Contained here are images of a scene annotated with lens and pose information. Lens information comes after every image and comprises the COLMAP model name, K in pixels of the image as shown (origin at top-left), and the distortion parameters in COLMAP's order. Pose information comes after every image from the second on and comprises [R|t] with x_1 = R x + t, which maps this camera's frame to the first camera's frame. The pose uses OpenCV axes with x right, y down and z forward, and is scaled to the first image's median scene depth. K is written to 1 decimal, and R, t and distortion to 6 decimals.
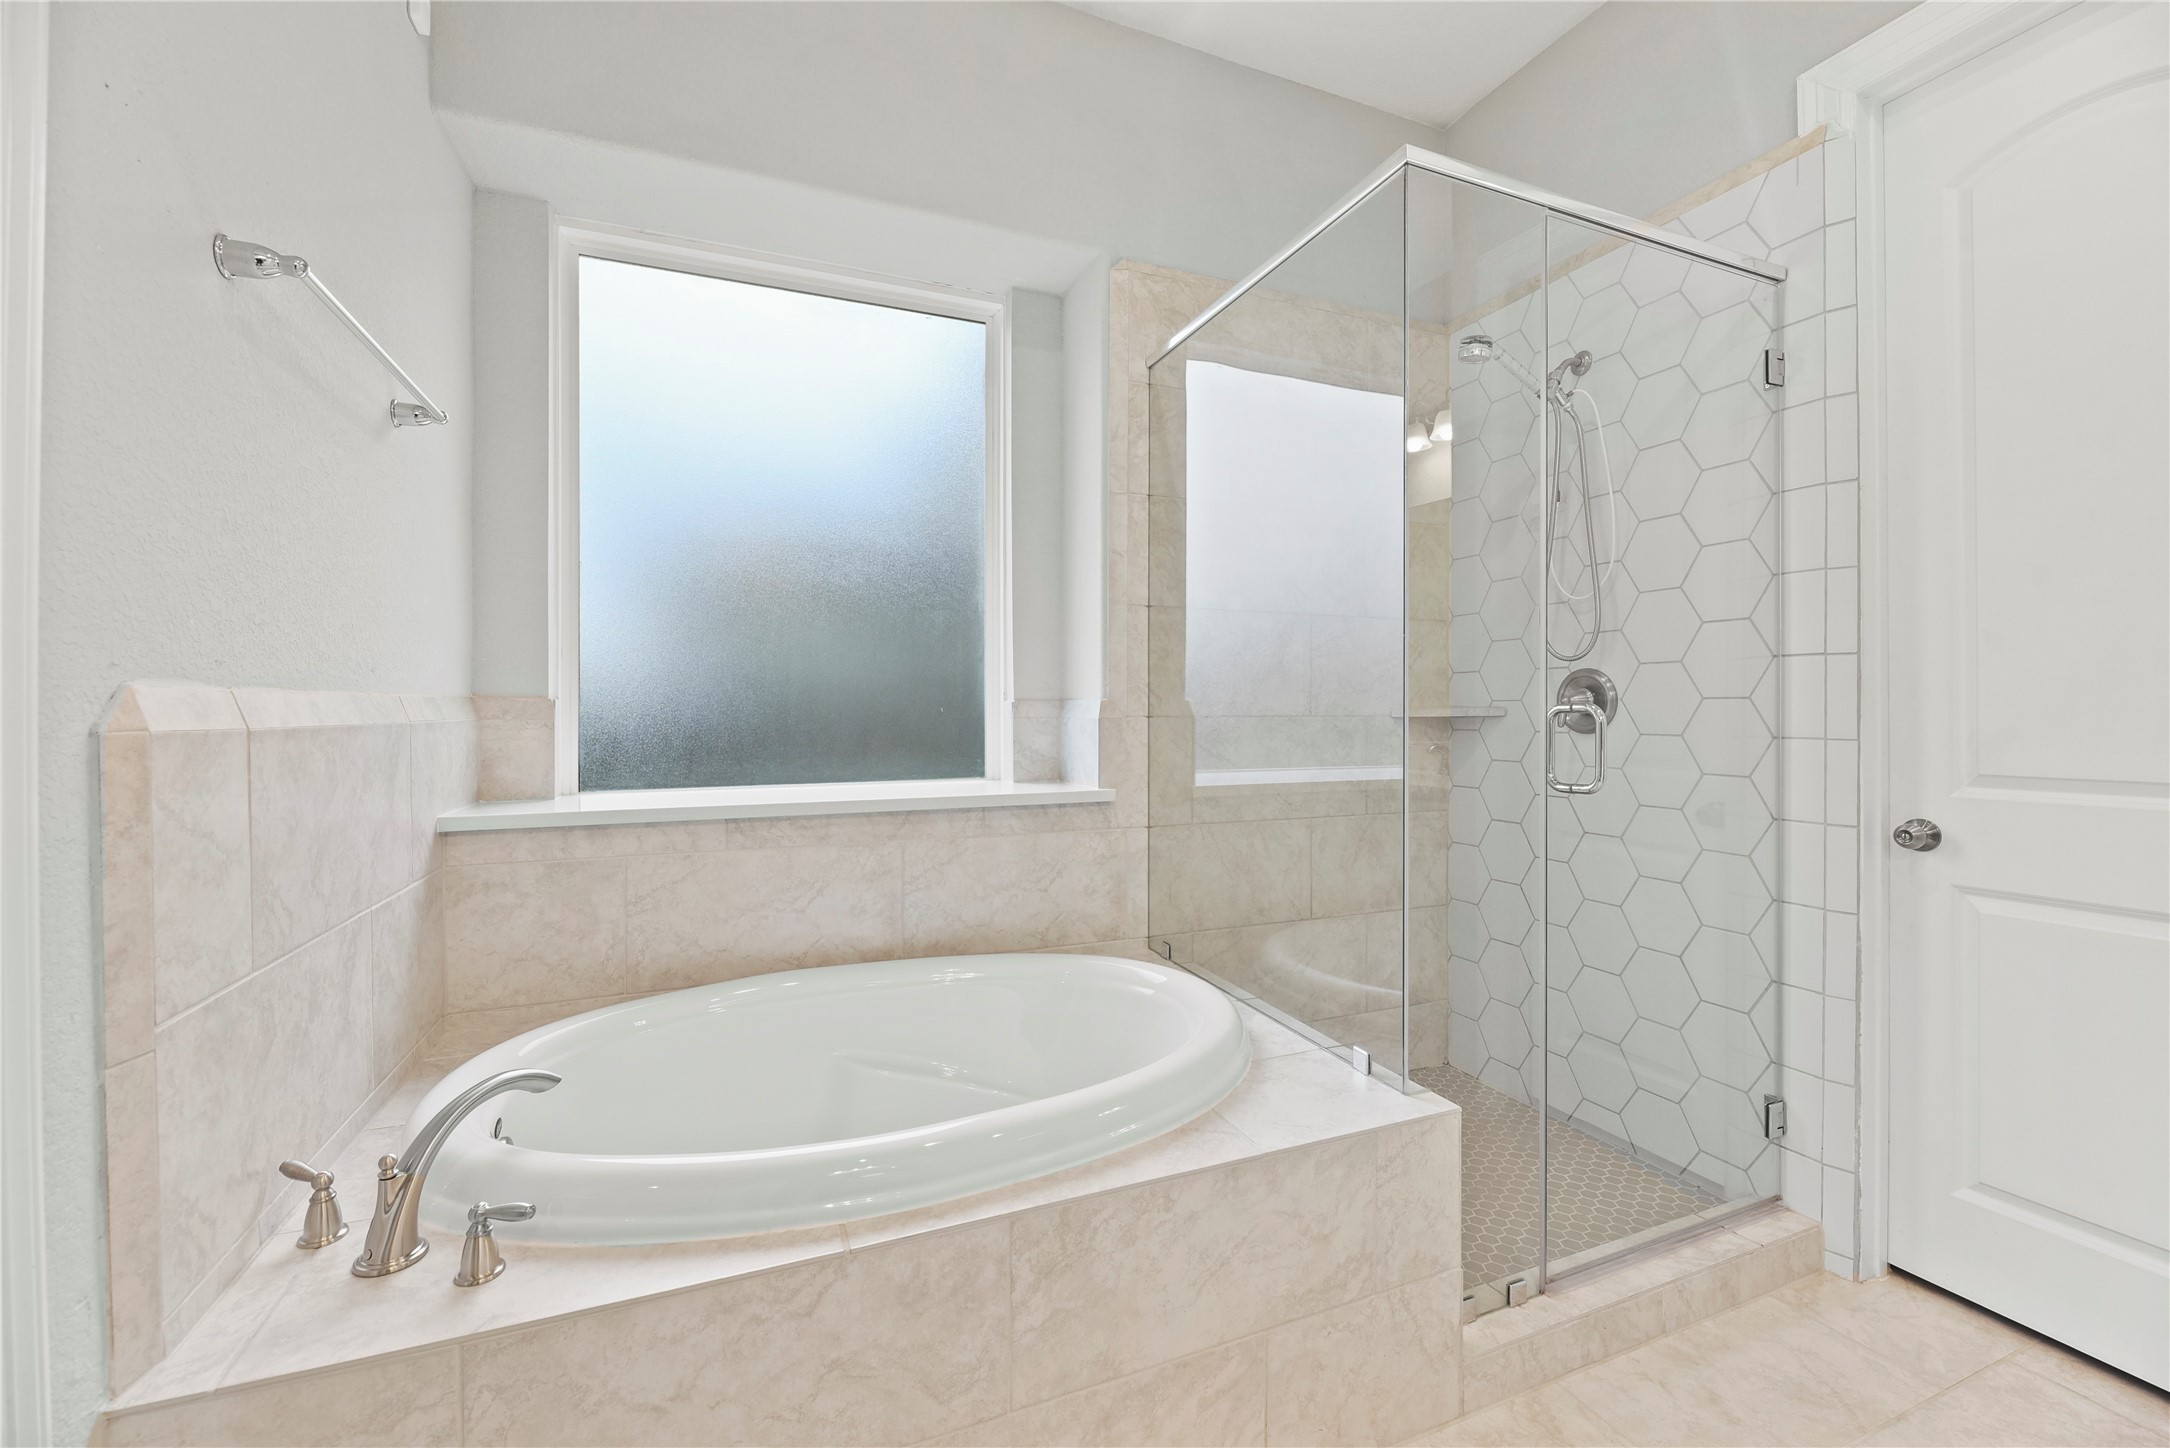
lens RADIAL K [[887.4, 0, 1086.5], [0, 887.4, 710.1], [0, 0, 1]] dist [-0.002877, -0.000175]
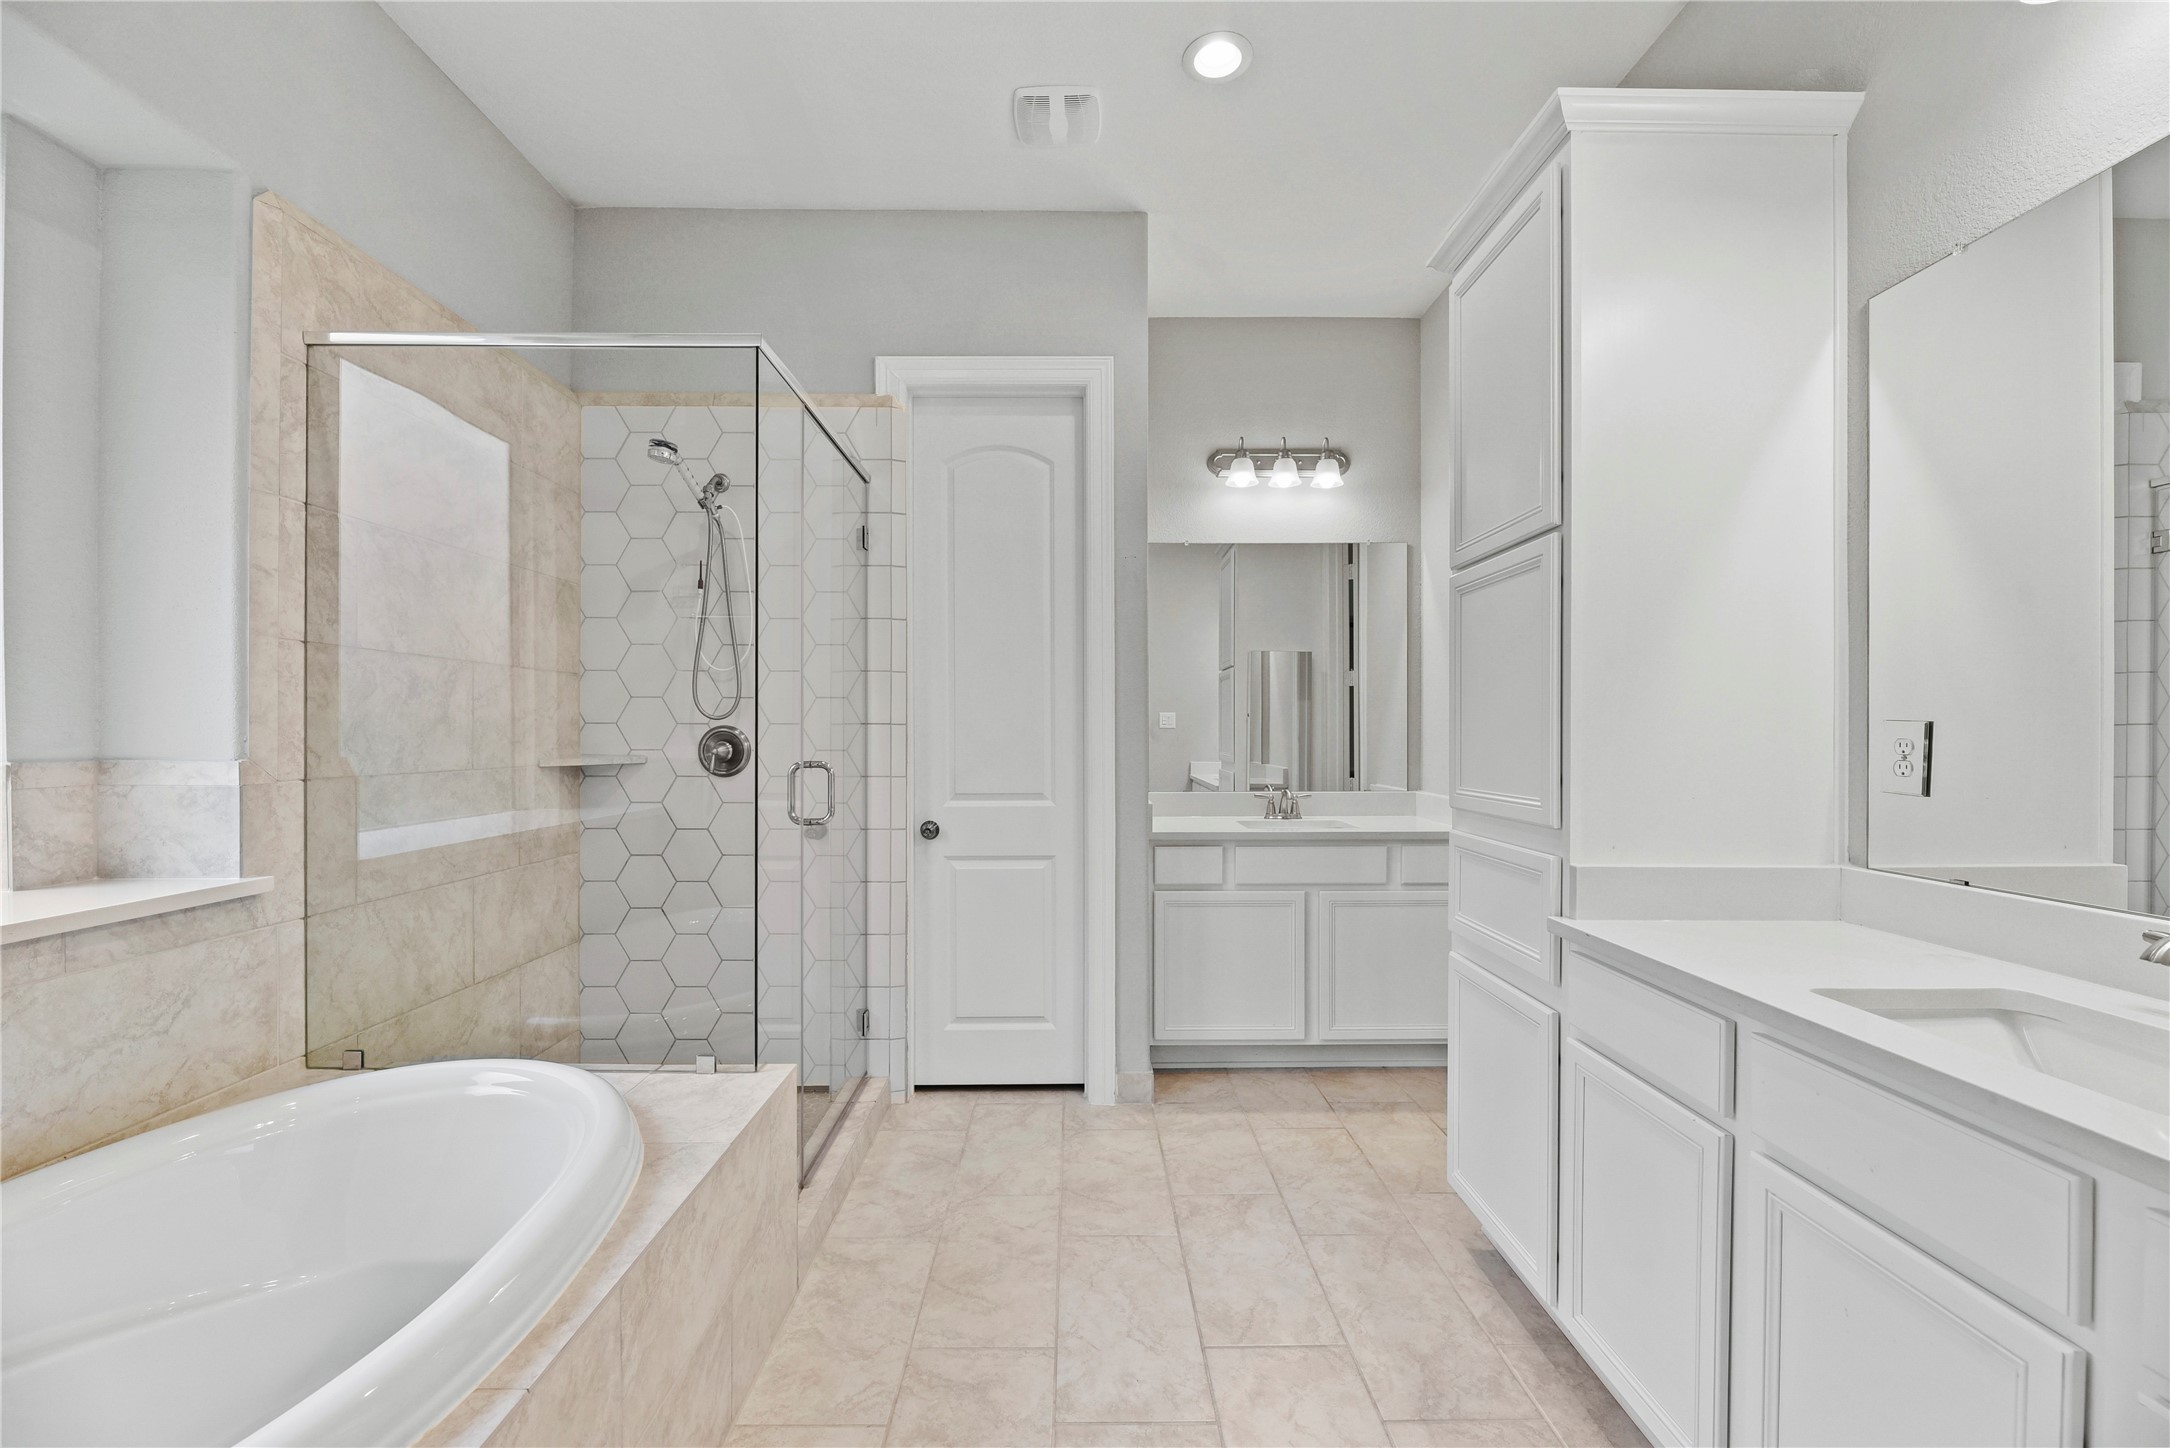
lens RADIAL K [[887.4, 0, 1076.4], [0, 887.4, 734.8], [0, 0, 1]] dist [-0.002877, -0.000175]
pose [[0.382792, -0.001214, 0.923834, -0.406719], [-0.002206, 0.999995, 0.002228, -0.037047], [-0.923832, -0.002891, 0.382787, 0.051193]]
